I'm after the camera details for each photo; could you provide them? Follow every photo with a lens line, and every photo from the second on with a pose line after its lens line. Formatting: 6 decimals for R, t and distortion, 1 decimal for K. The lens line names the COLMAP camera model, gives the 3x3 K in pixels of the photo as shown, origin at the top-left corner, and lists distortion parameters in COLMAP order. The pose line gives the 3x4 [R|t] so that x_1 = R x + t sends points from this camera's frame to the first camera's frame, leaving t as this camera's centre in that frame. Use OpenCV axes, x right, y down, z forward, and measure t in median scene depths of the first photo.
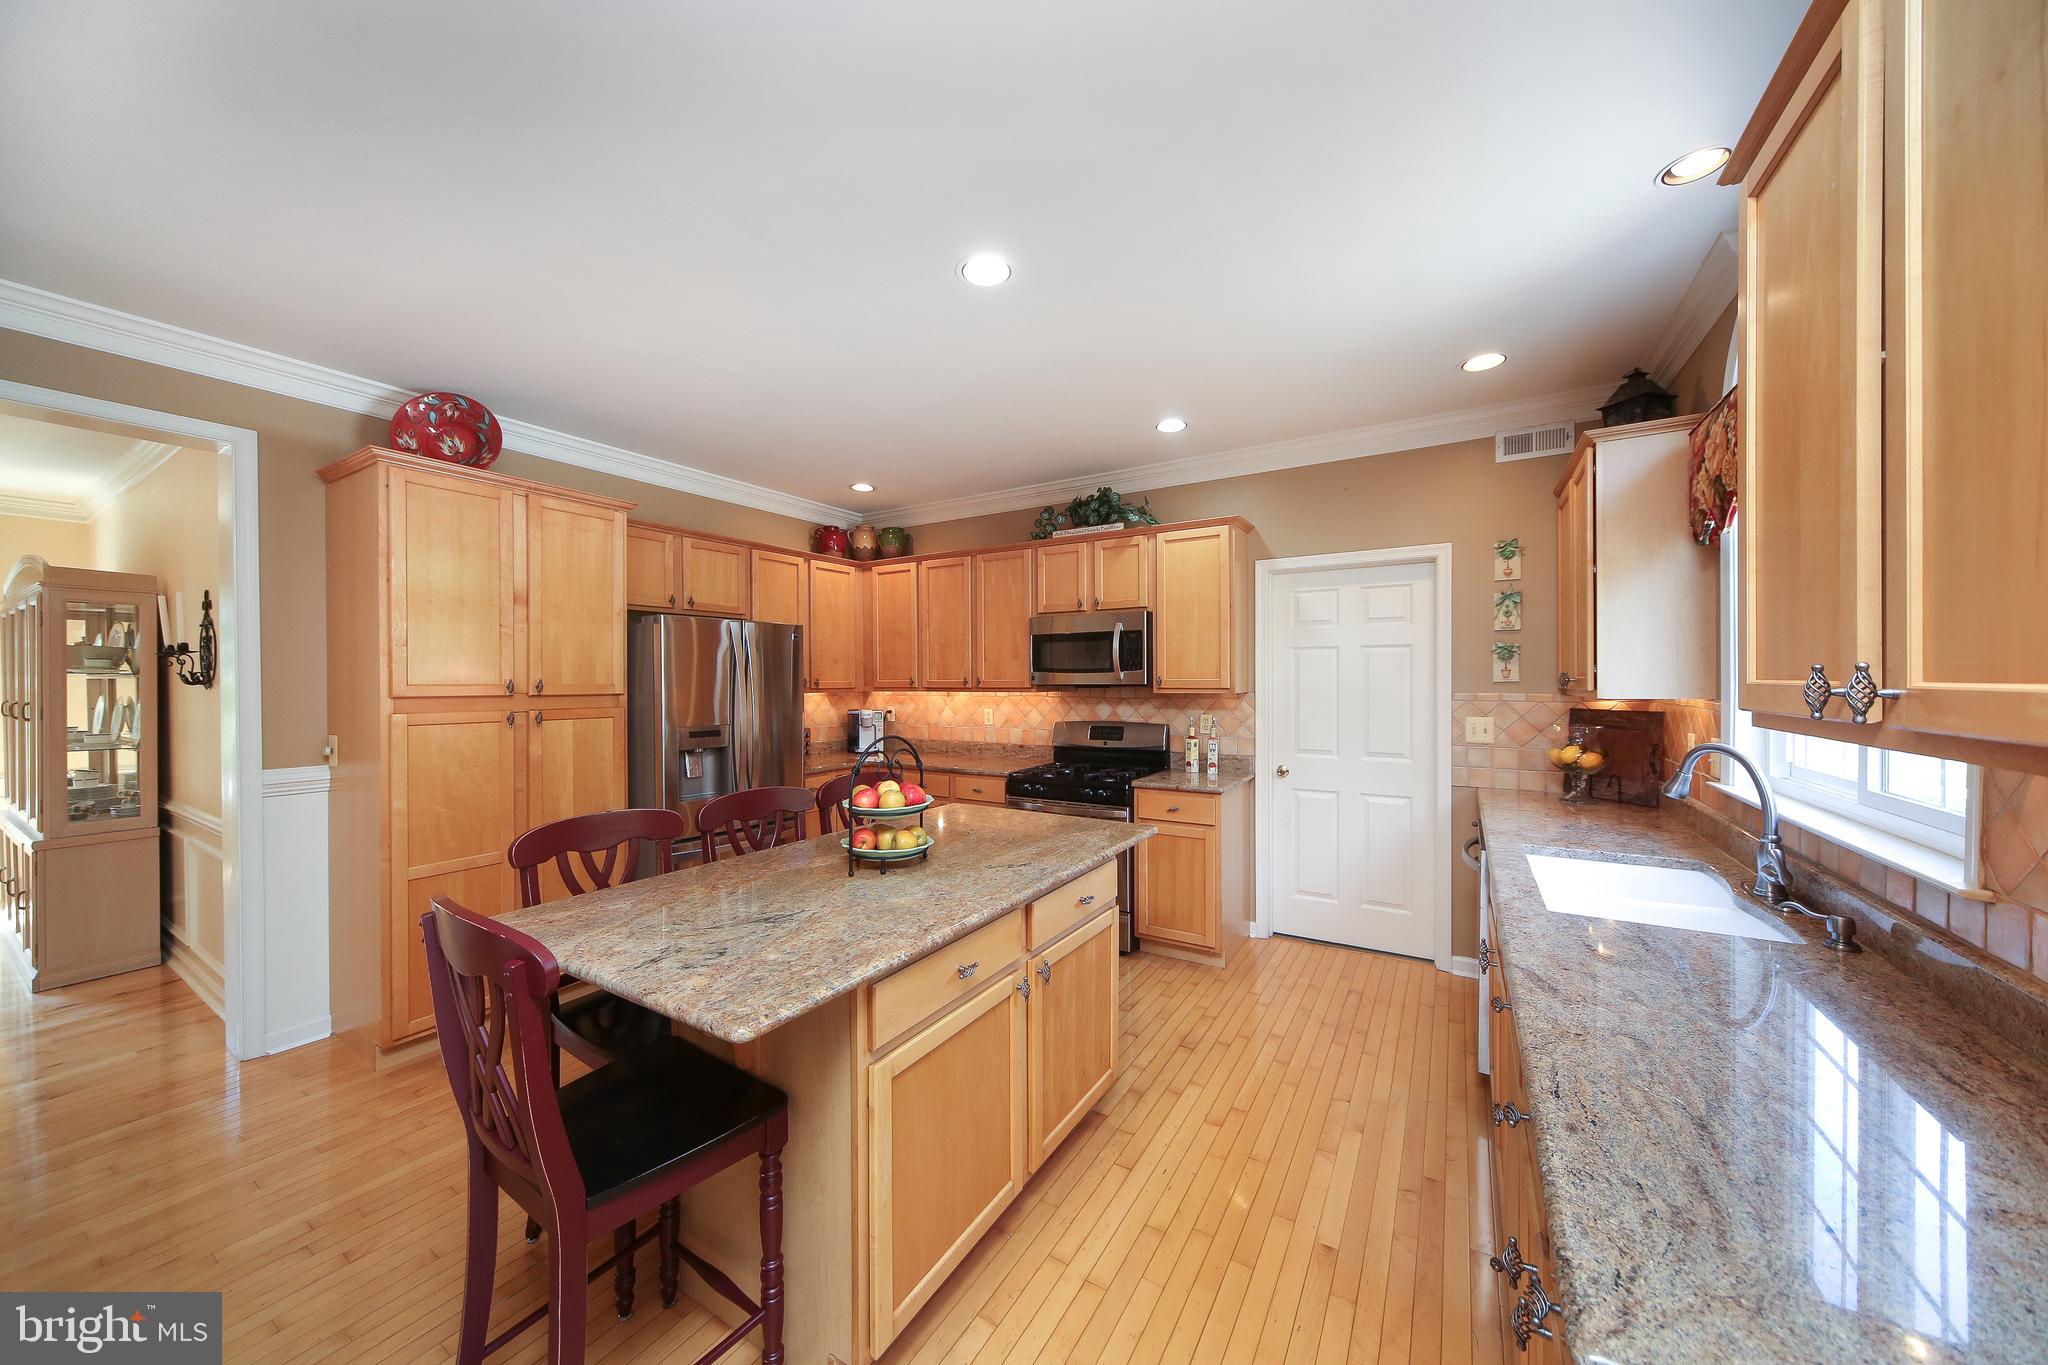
lens RADIAL K [[704.8, 0, 1026.2], [0, 704.8, 675.4], [0, 0, 1]] dist [0.002094, 0.000020]
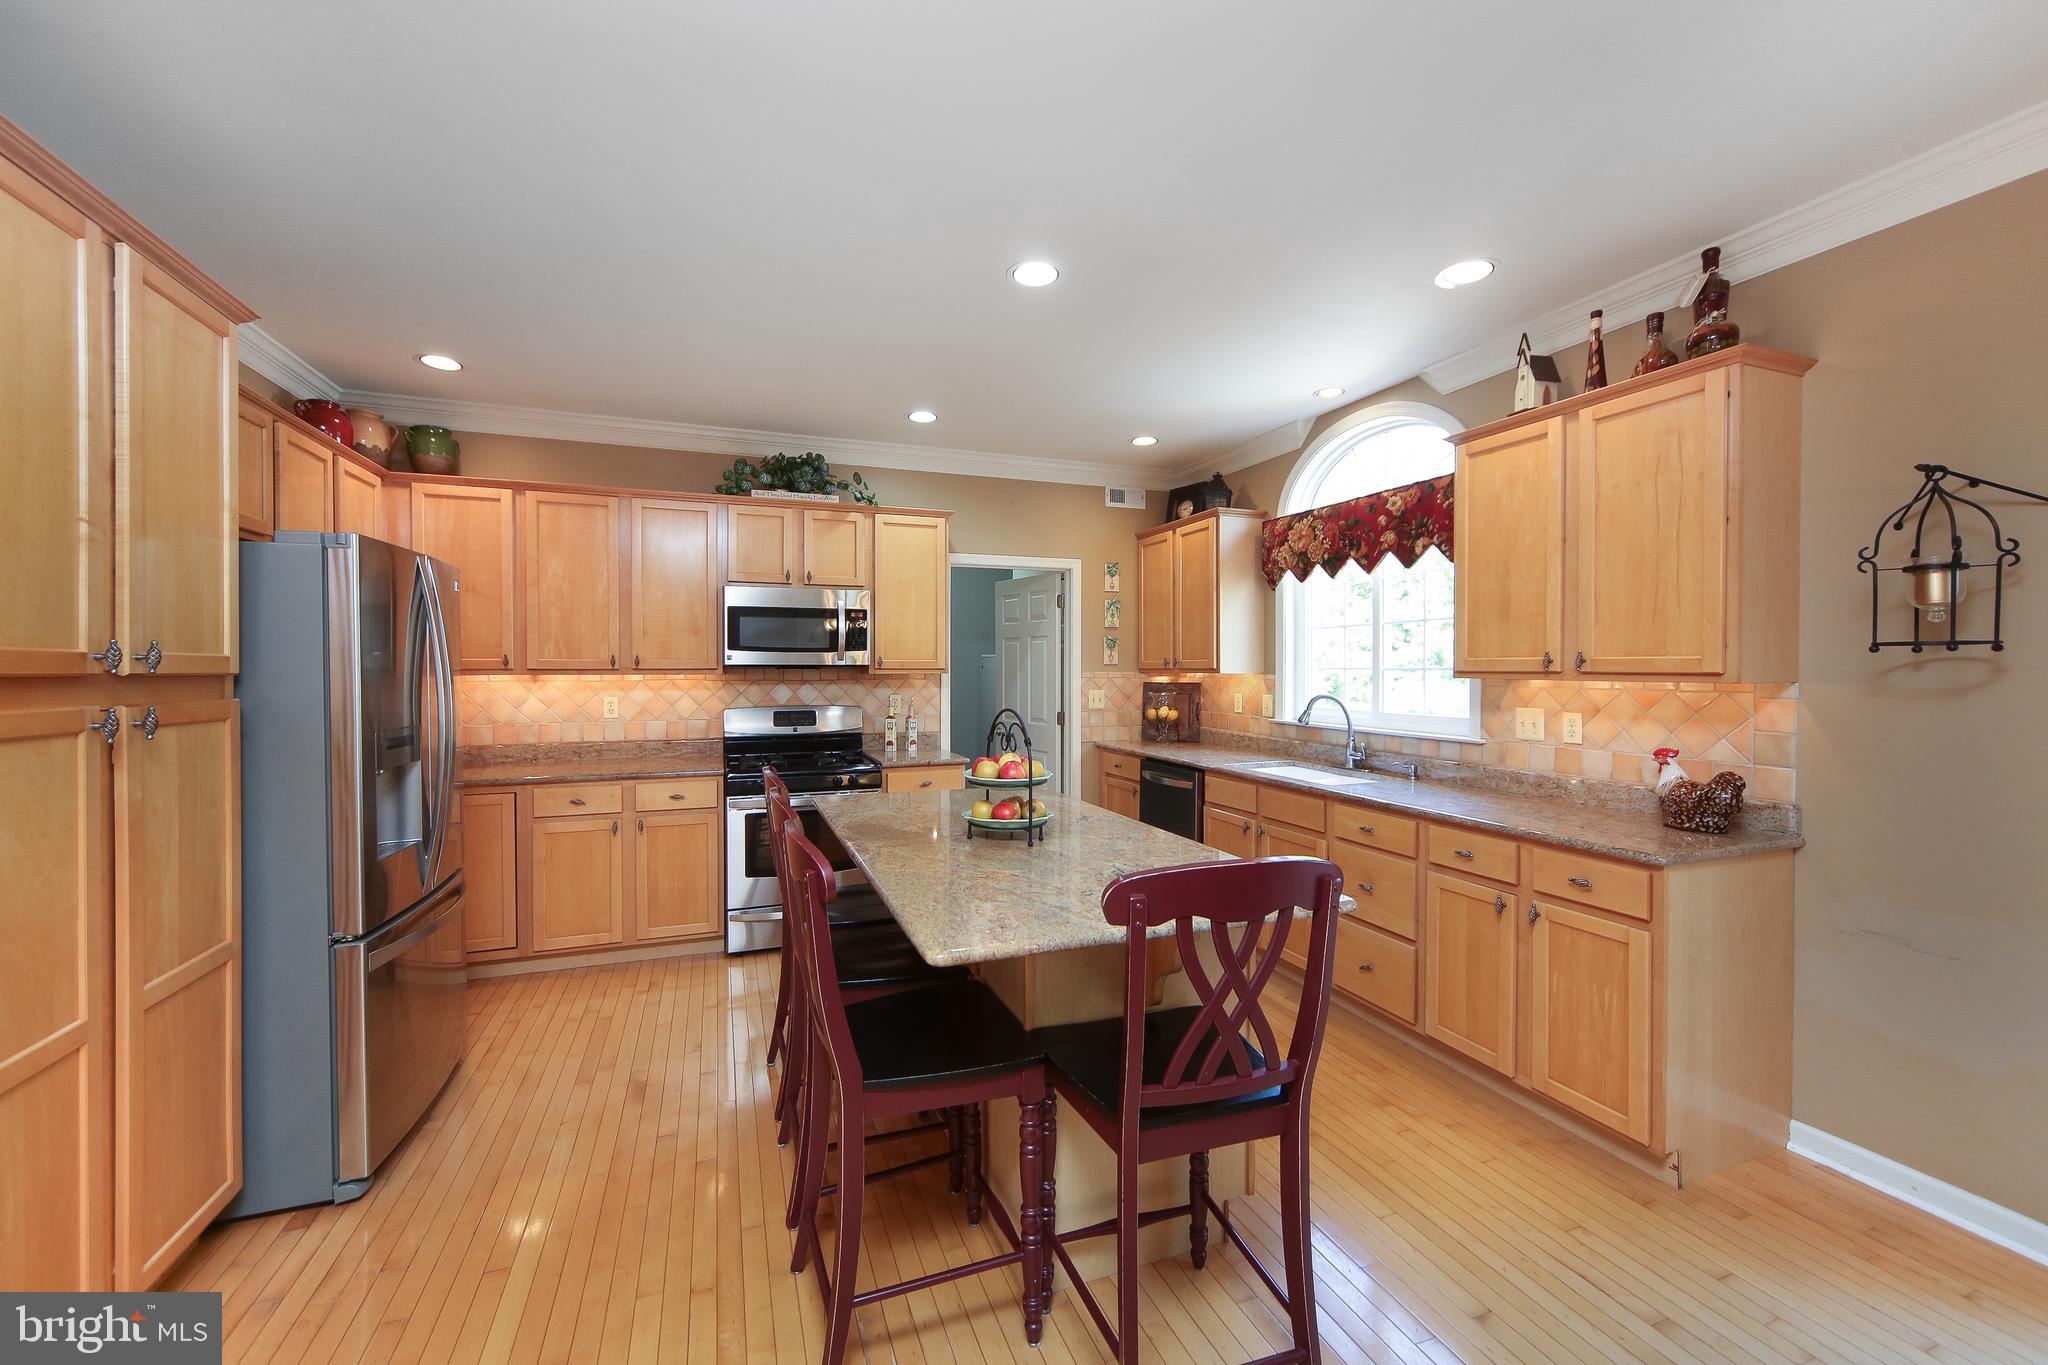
lens RADIAL K [[791.5, 0, 1023.4], [0, 791.5, 674.5], [0, 0, 1]] dist [-0.013997, -0.000171]
pose [[0.610729, -0.005598, 0.791820, -0.561422], [-0.009319, 0.999855, 0.014256, 0.007430], [-0.791785, -0.016086, 0.610588, 0.147331]]
